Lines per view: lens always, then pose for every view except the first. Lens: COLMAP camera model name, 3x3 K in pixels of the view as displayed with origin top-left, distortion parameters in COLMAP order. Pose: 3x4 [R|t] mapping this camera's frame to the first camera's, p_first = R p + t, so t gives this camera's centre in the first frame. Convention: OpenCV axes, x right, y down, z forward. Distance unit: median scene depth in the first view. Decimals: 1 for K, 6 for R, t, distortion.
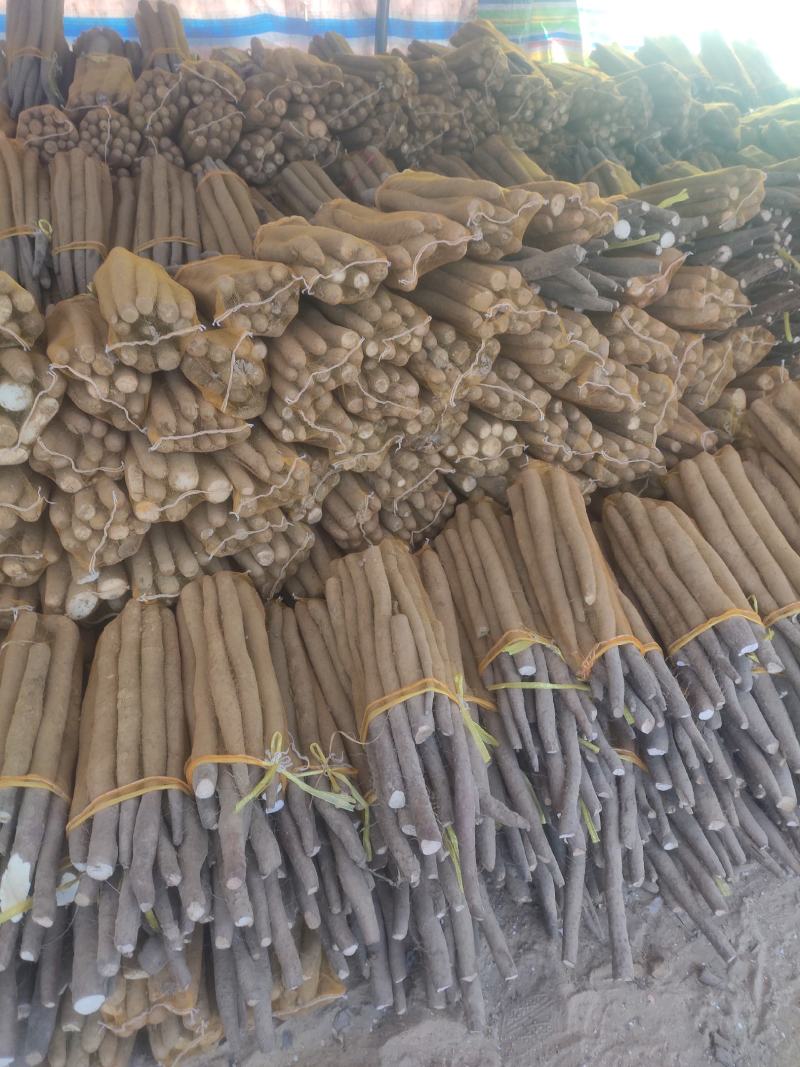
lens RADIAL K [[784.8, 0, 400.0], [0, 784.8, 533.5], [0, 0, 1]] dist [0.063642, -0.061290]
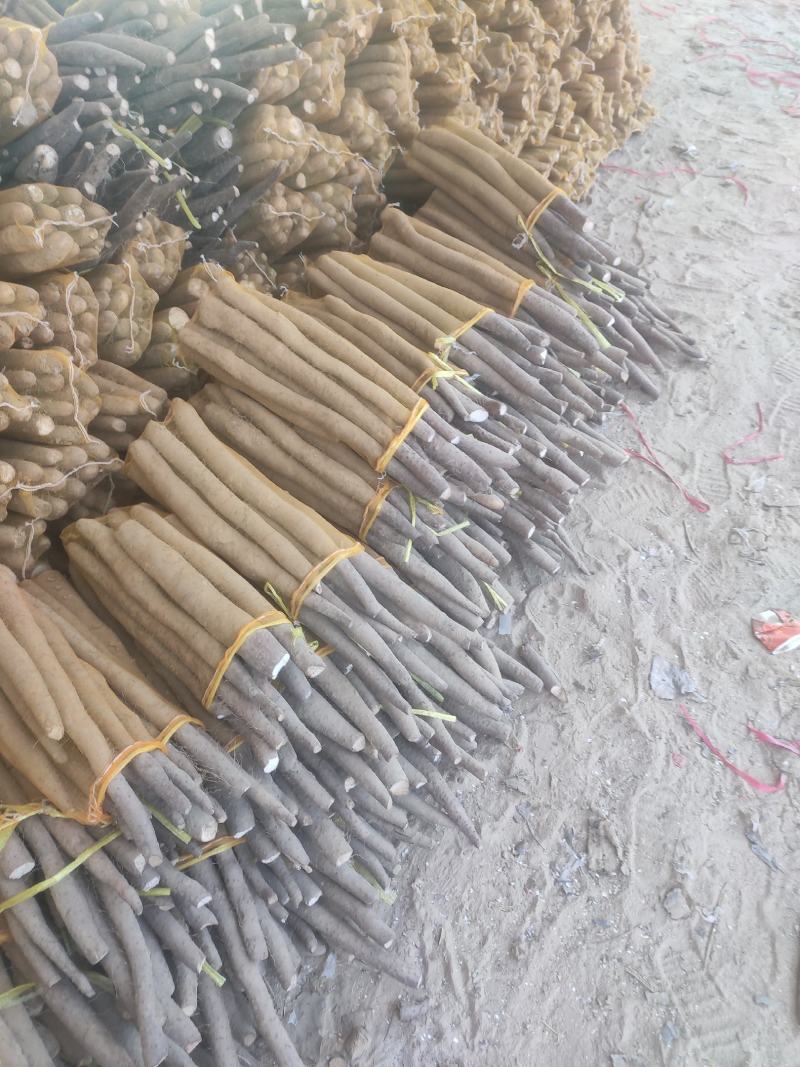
lens RADIAL K [[784.8, 0, 400.0], [0, 784.8, 533.5], [0, 0, 1]] dist [0.063642, -0.061290]
pose [[0.806644, -0.486912, 0.335027, 0.269386], [0.426745, 0.871991, 0.239836, -0.088761], [-0.408919, -0.050492, 0.911173, 0.185472]]
